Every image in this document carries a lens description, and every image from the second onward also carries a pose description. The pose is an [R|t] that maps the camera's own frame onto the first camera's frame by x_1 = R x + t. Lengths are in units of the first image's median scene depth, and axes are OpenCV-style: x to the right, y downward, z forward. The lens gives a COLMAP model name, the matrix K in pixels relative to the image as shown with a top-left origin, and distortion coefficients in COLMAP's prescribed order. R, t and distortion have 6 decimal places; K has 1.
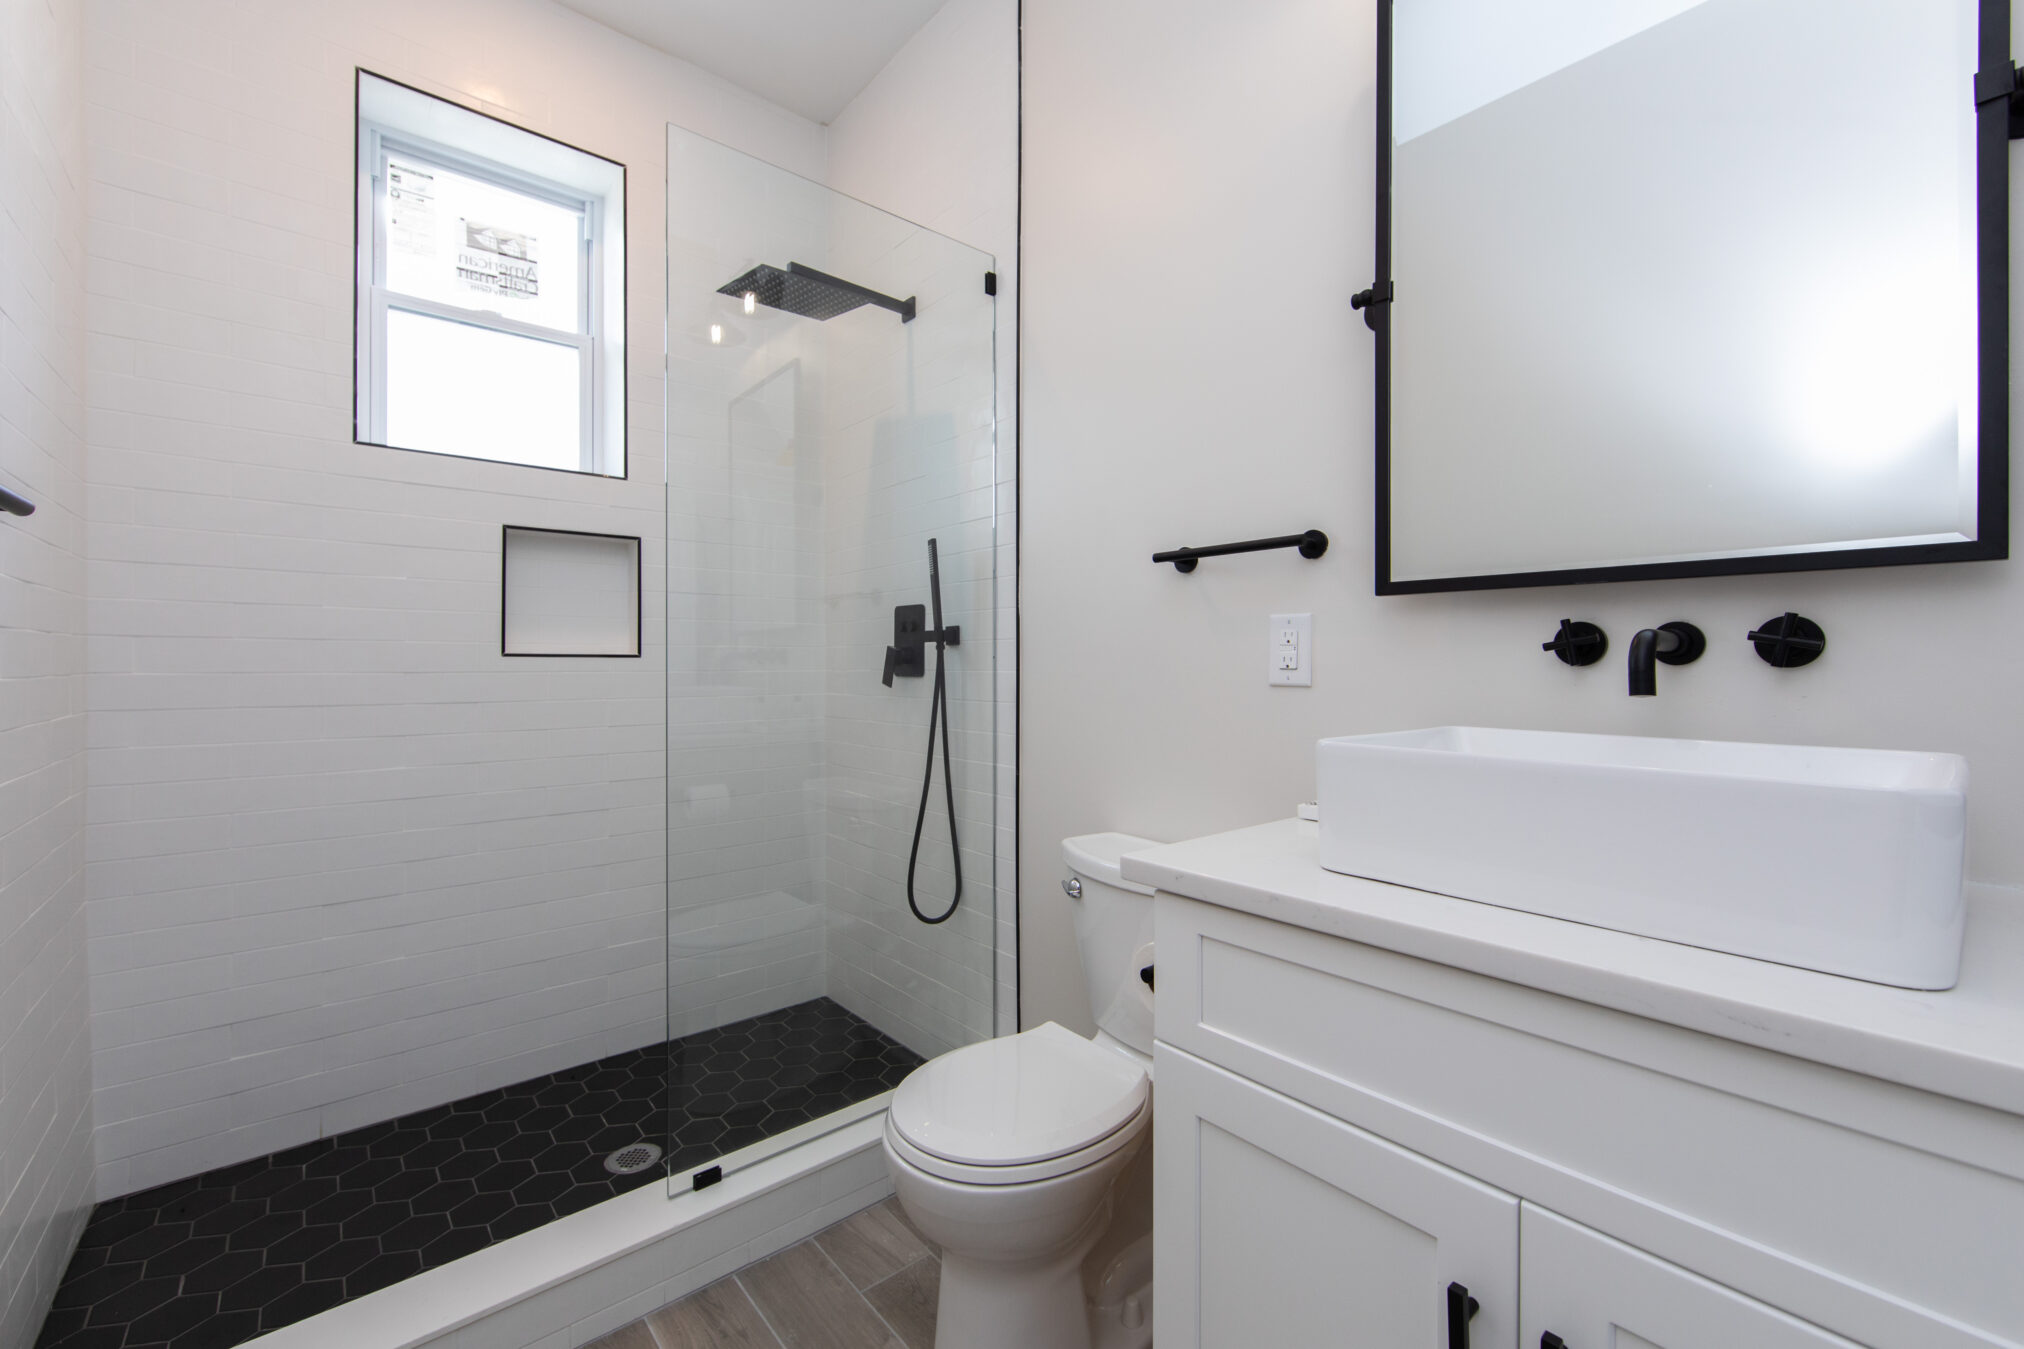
lens RADIAL K [[806.4, 0, 1011.5], [0, 806.4, 651.3], [0, 0, 1]] dist [0.000781, 0.000365]
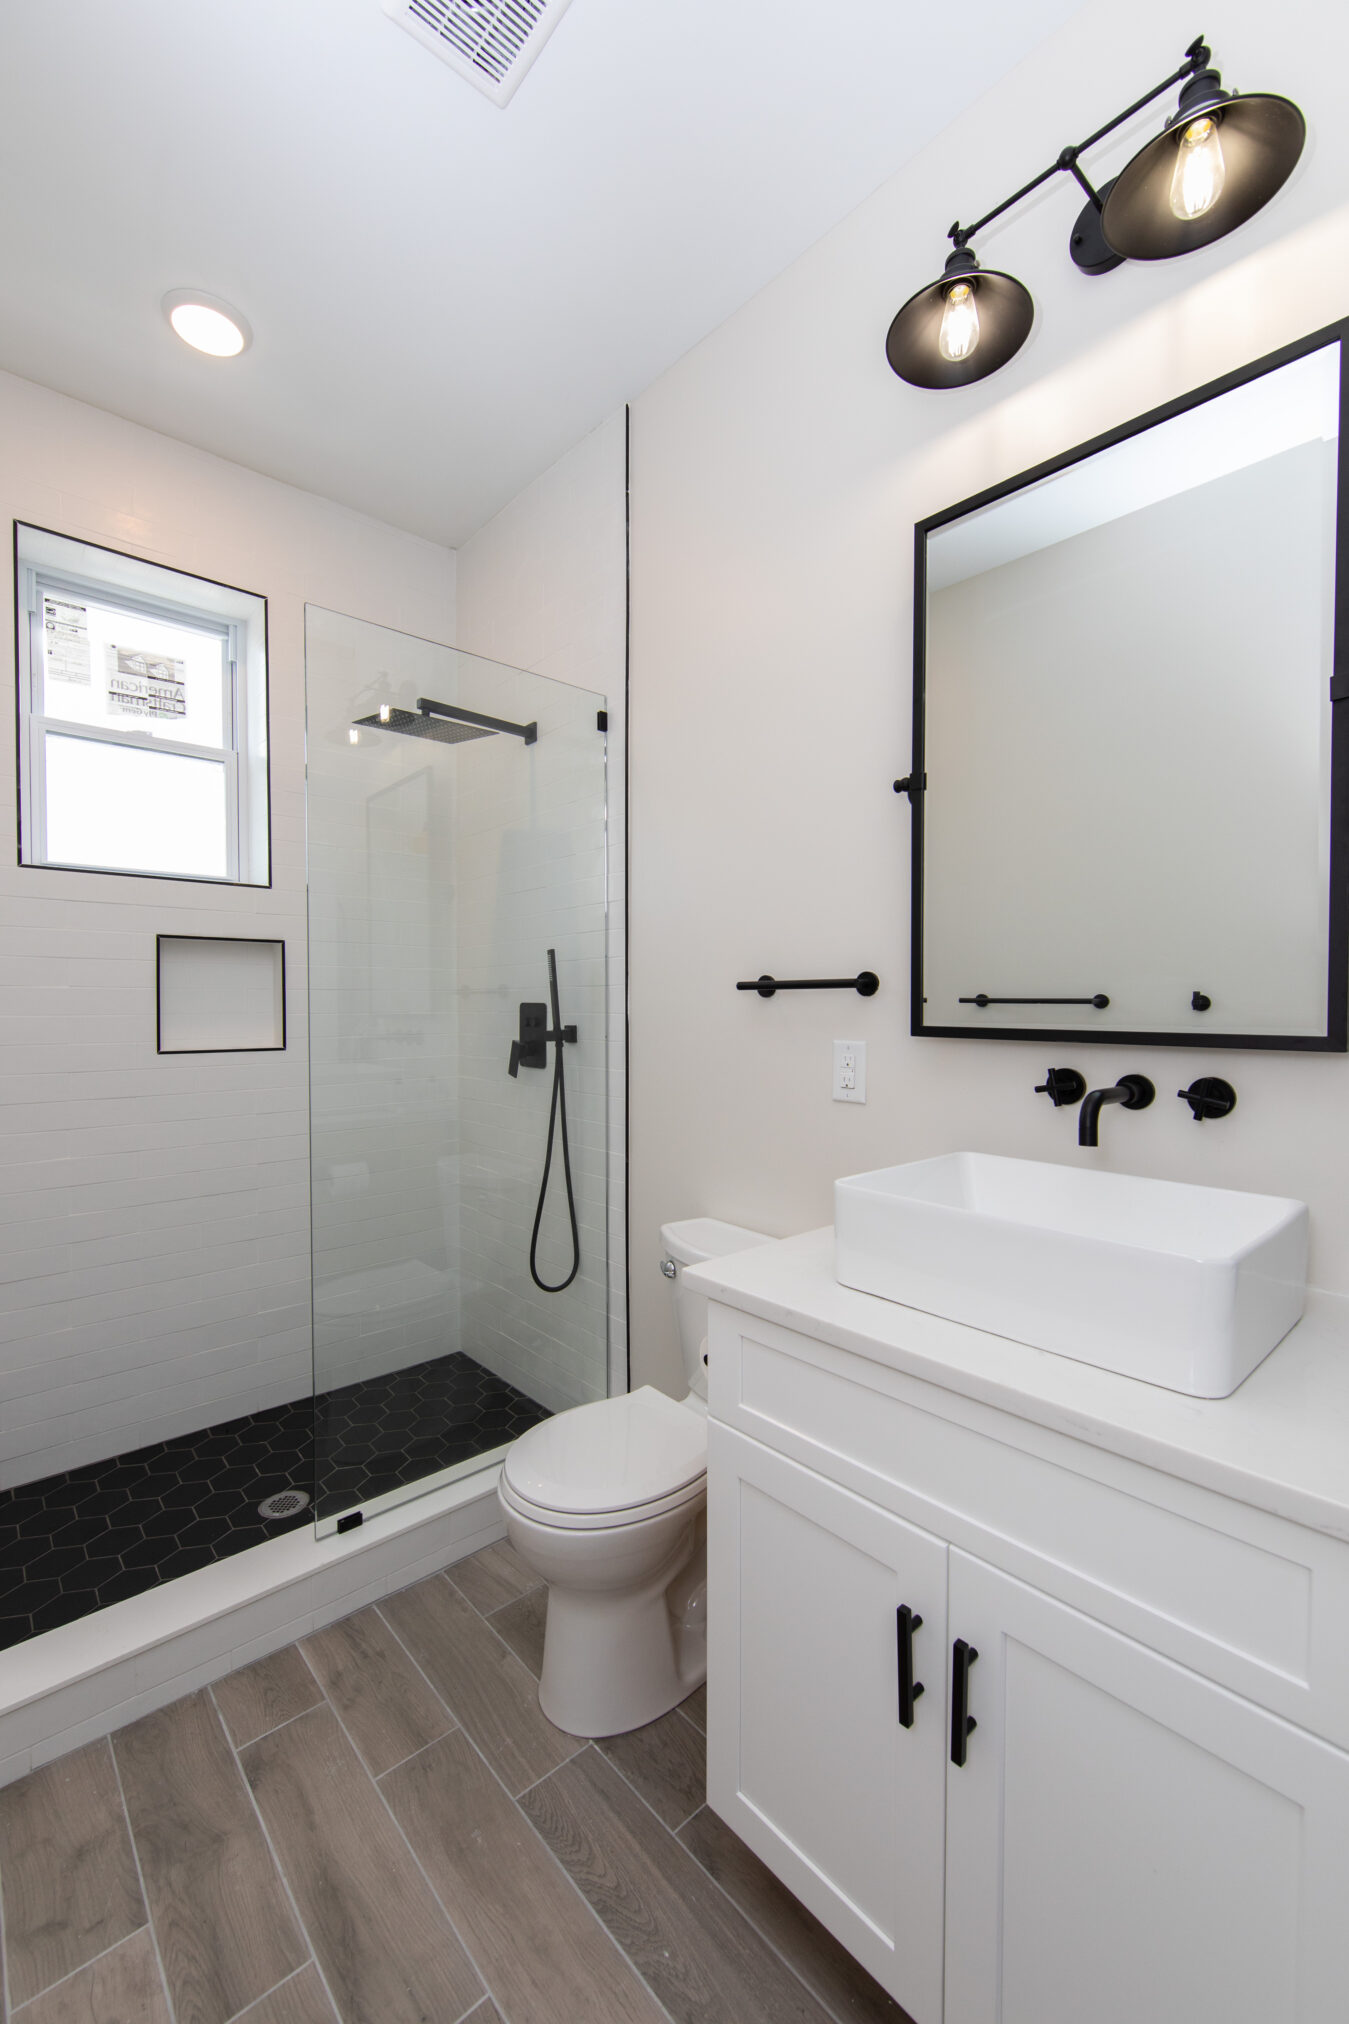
lens RADIAL K [[806.4, 0, 679.9], [0, 806.4, 1003.2], [0, 0, 1]] dist [0.000781, 0.000365]
pose [[0.999645, 0.000915, 0.026624, 0.049359], [-0.001596, 0.999672, 0.025553, -0.093661], [-0.026592, -0.025586, 0.999319, -0.114283]]
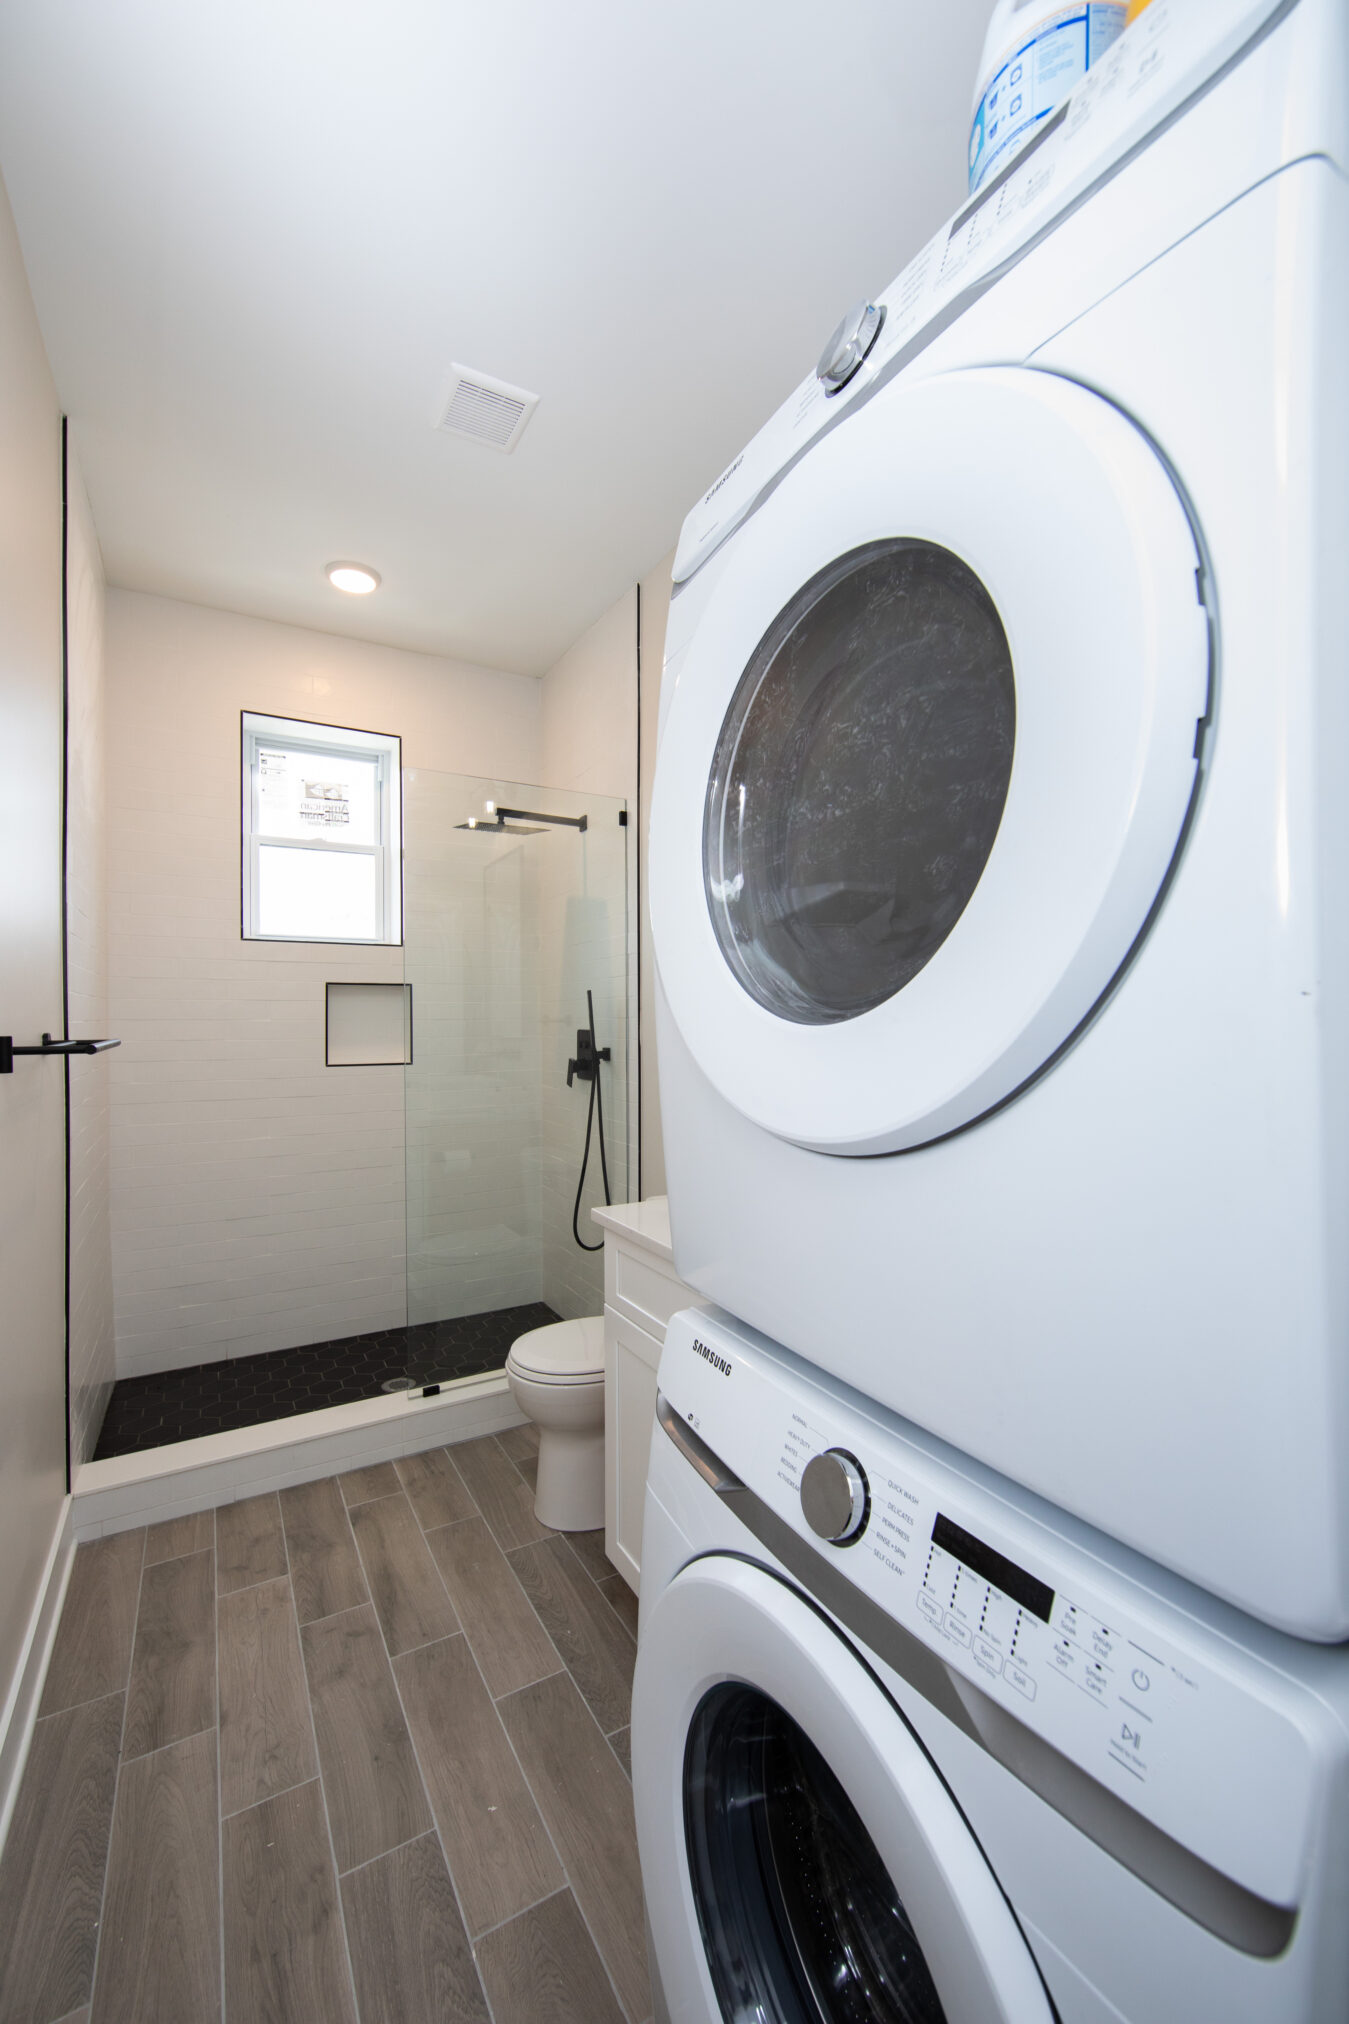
lens RADIAL K [[806.4, 0, 678.3], [0, 806.4, 1009.3], [0, 0, 1]] dist [0.000781, 0.000365]
pose [[0.982720, 0.000803, -0.185094, 0.331250], [0.001212, 0.999941, 0.010774, -0.119772], [0.185092, -0.010813, 0.982662, -0.411982]]
